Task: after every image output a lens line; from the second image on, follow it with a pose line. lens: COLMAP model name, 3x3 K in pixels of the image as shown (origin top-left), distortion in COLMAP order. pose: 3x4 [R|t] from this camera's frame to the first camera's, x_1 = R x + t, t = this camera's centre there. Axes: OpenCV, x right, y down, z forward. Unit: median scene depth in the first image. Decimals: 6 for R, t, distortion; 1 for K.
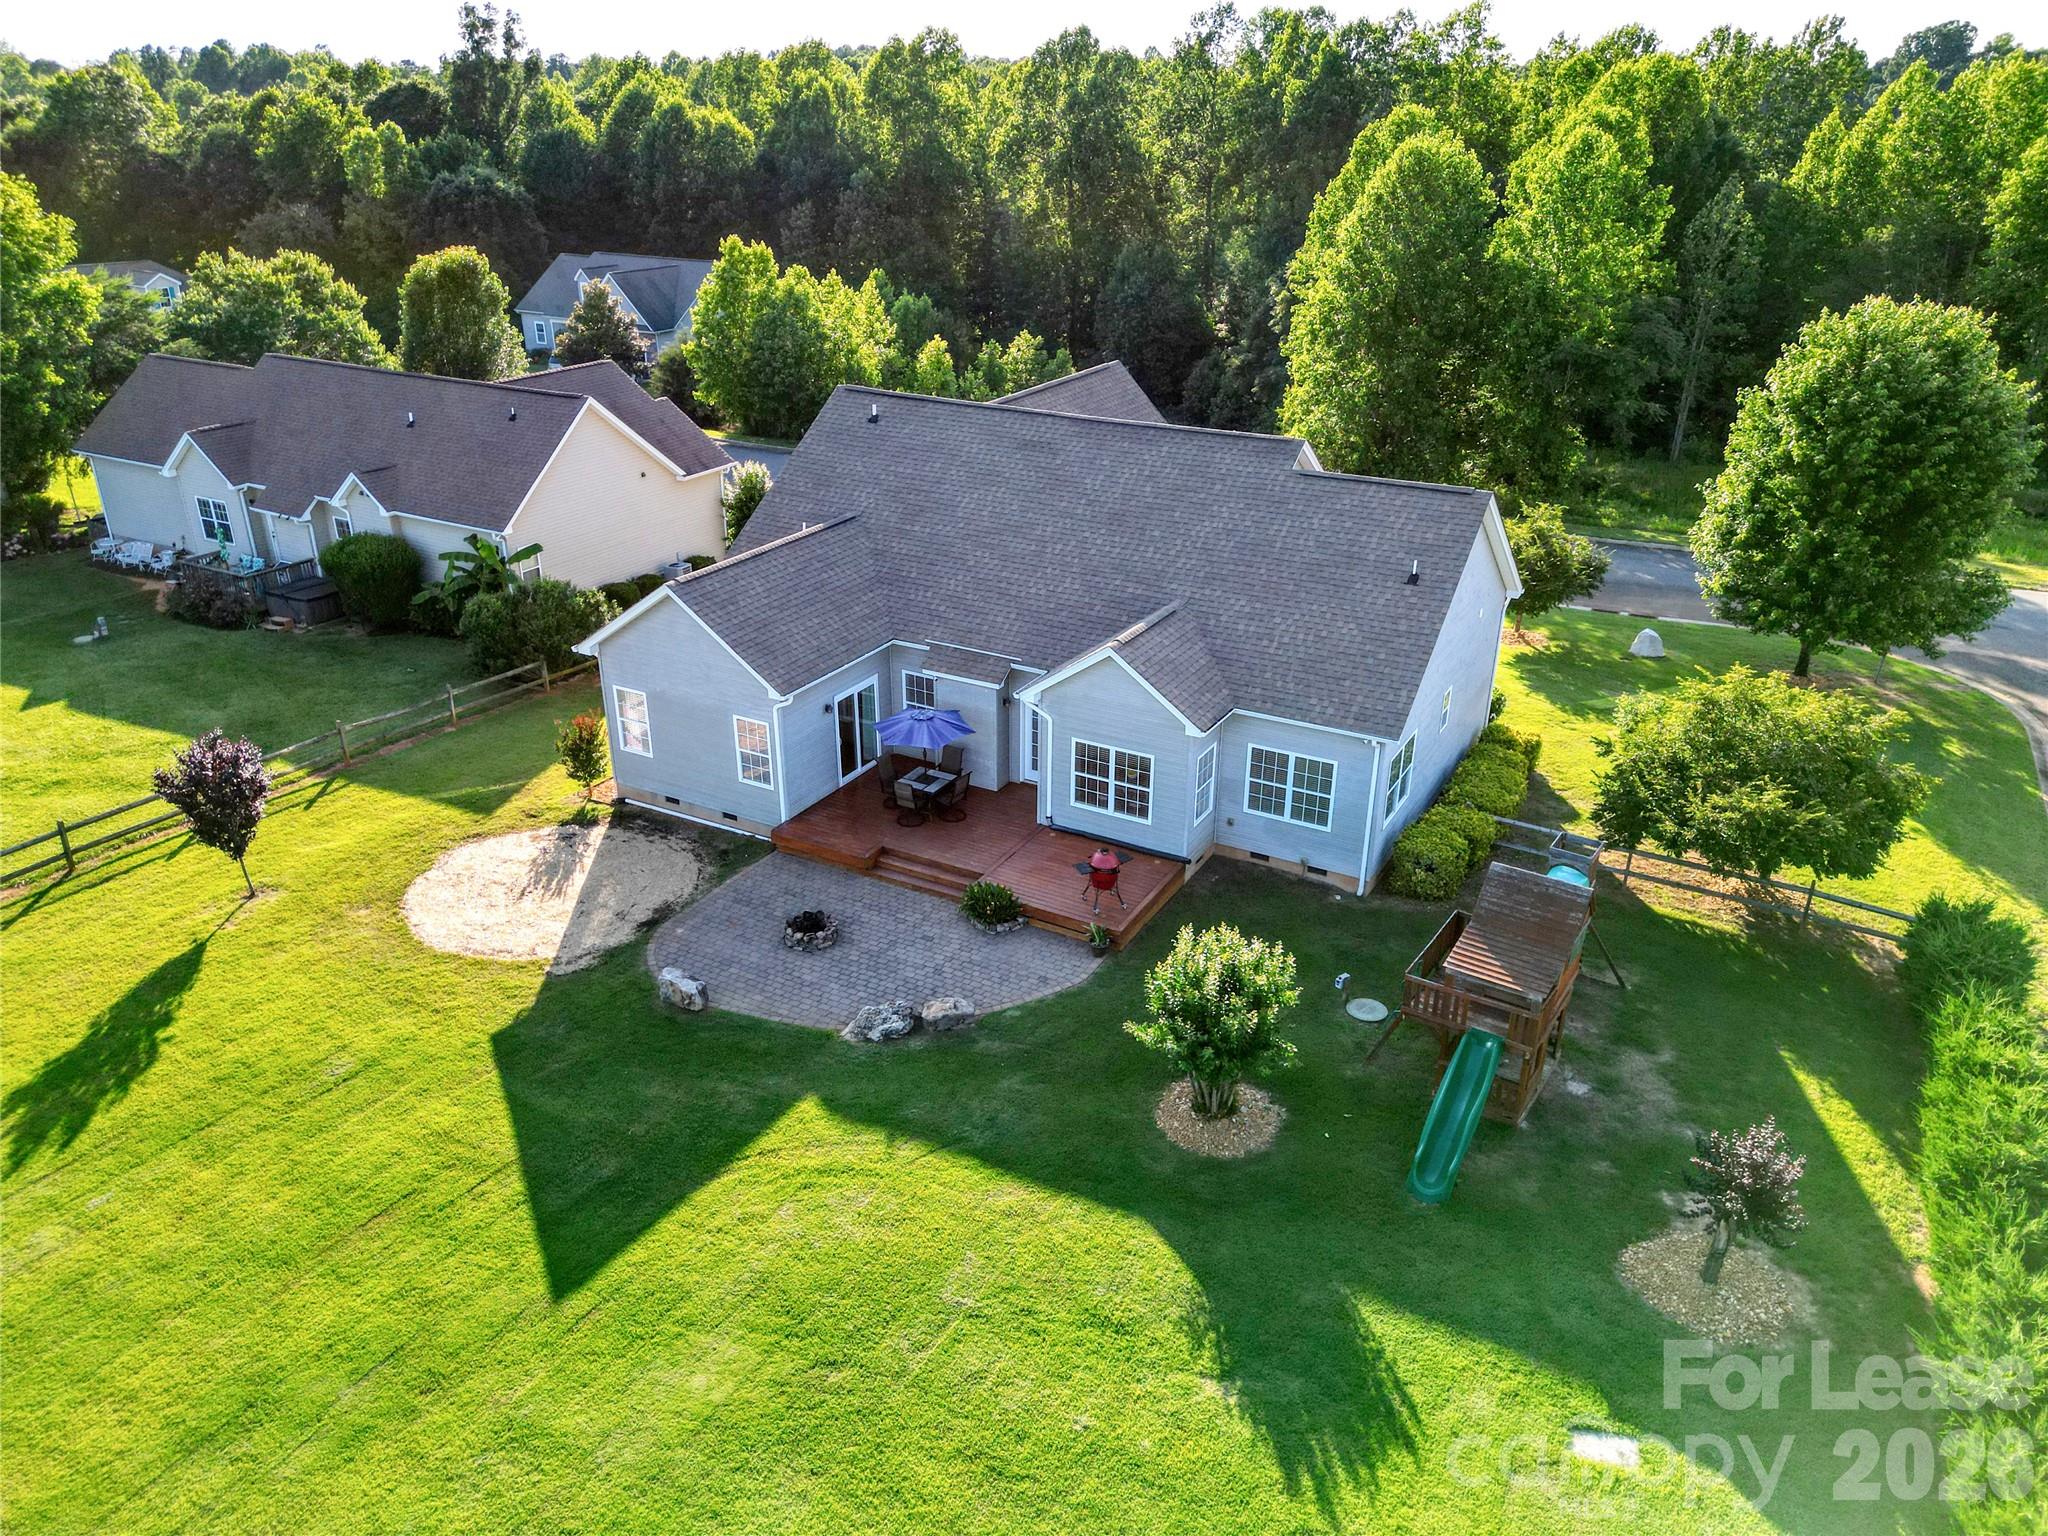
lens RADIAL K [[1431.7, 0, 1025.0], [0, 1431.7, 765.8], [0, 0, 1]] dist [0.087652, -0.091924]
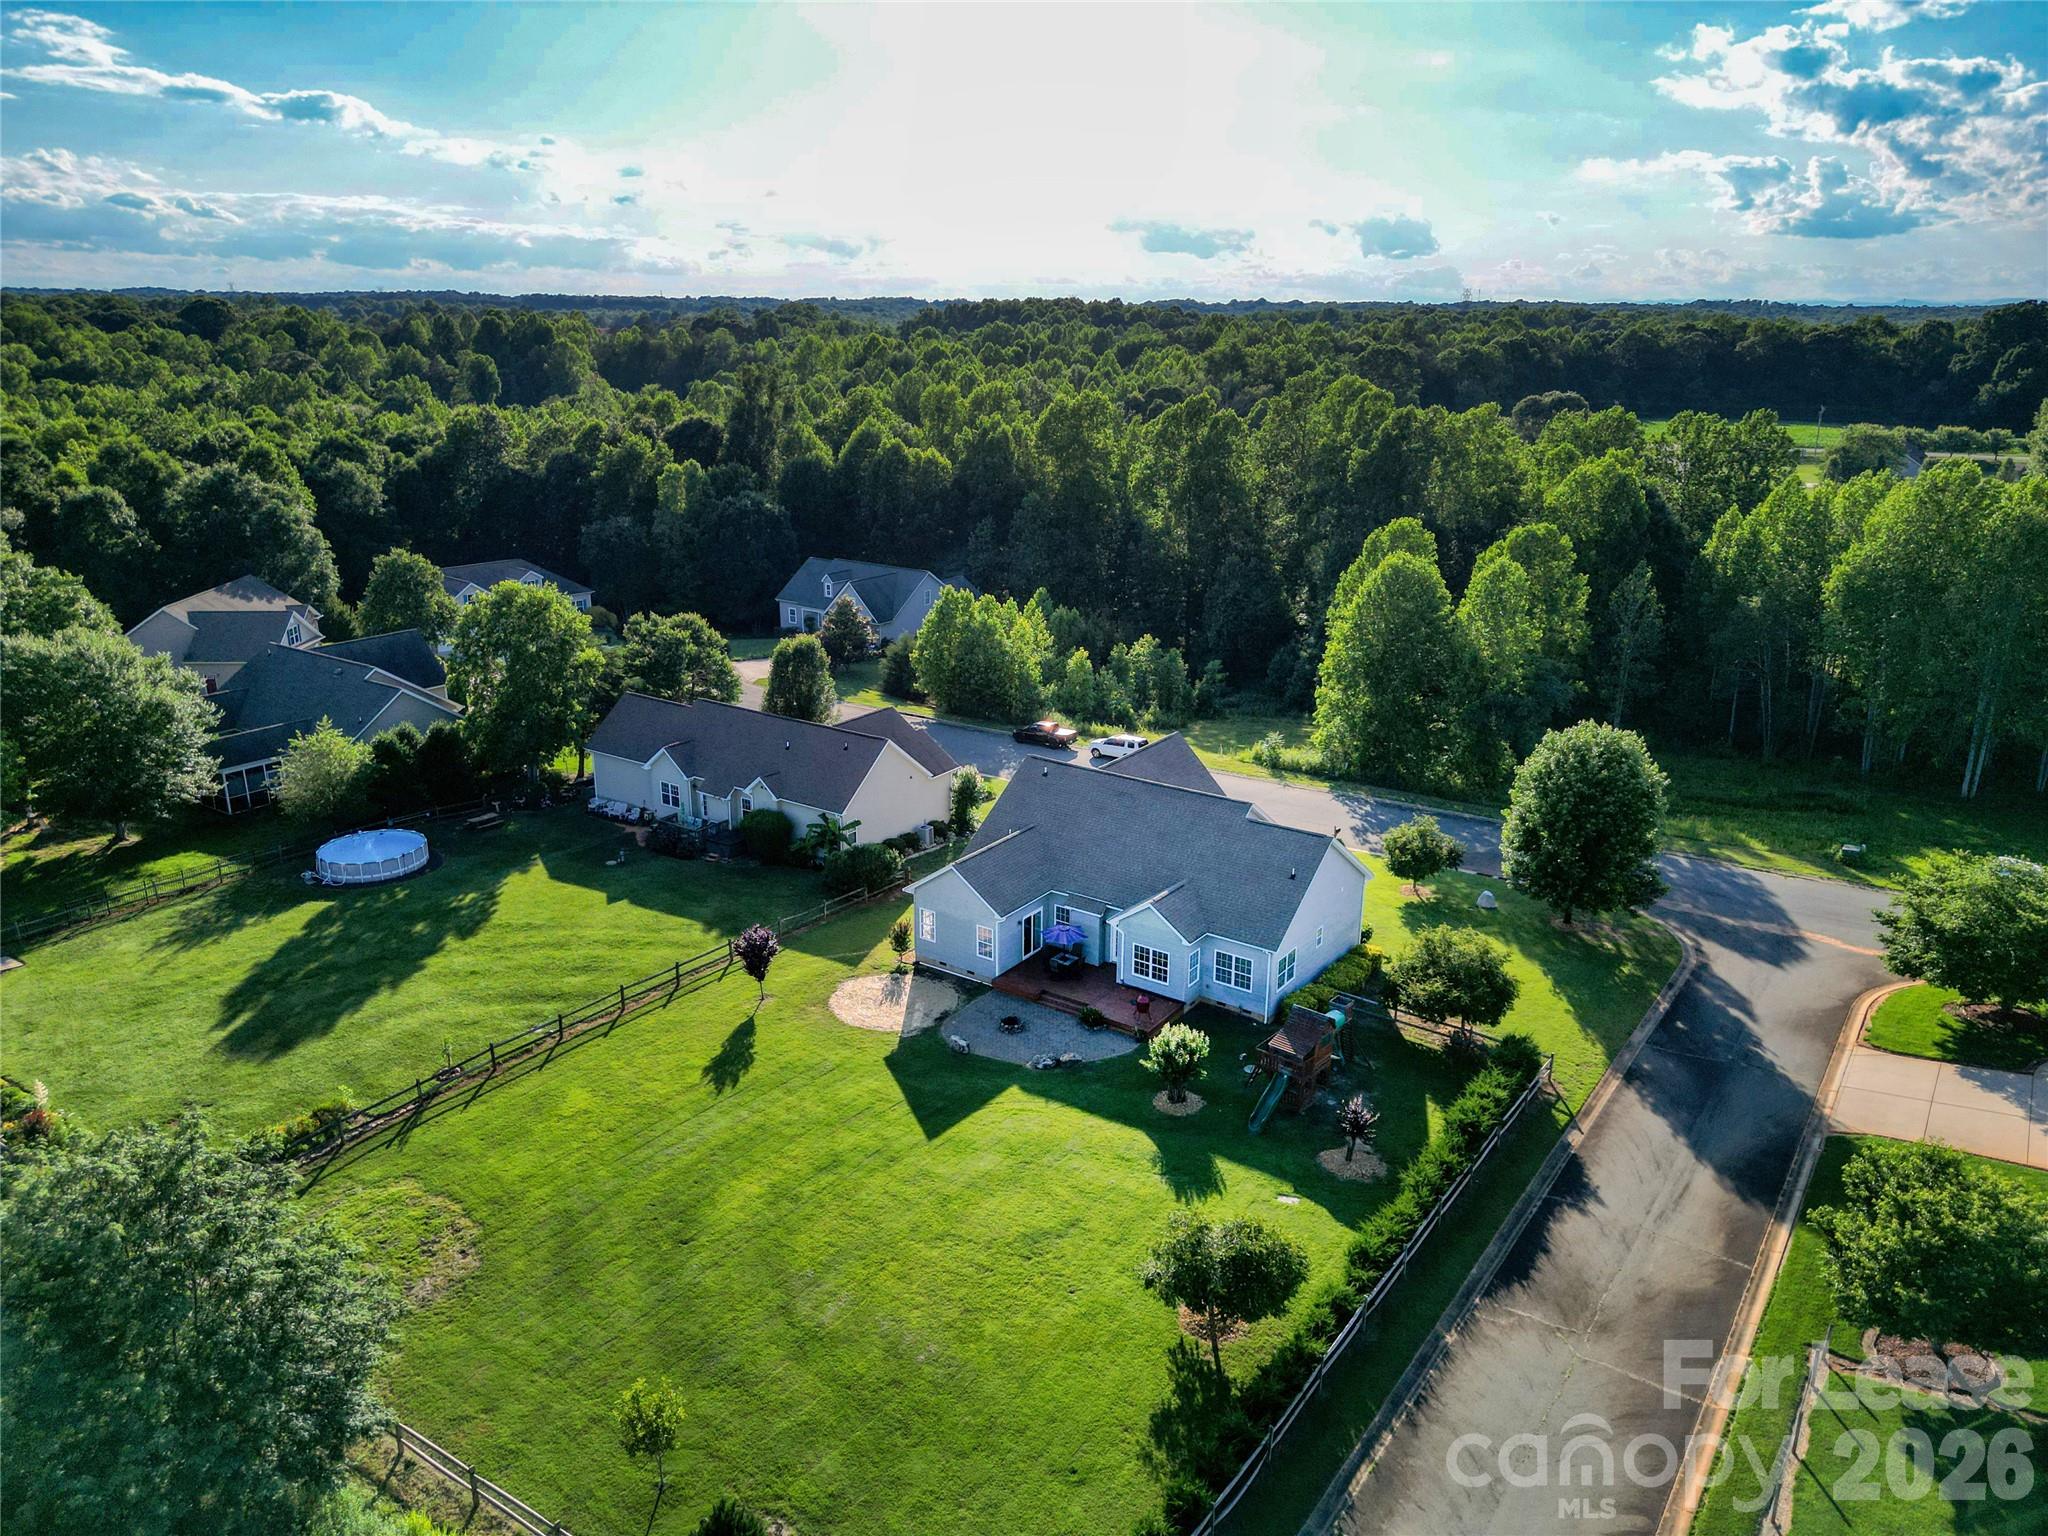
lens RADIAL K [[1431.7, 0, 1025.0], [0, 1431.7, 765.8], [0, 0, 1]] dist [0.087652, -0.091924]
pose [[0.994877, 0.031590, -0.096035, 0.065095], [-0.043260, 0.991590, -0.121973, -0.012386], [0.091374, 0.125503, 0.987876, -1.099219]]
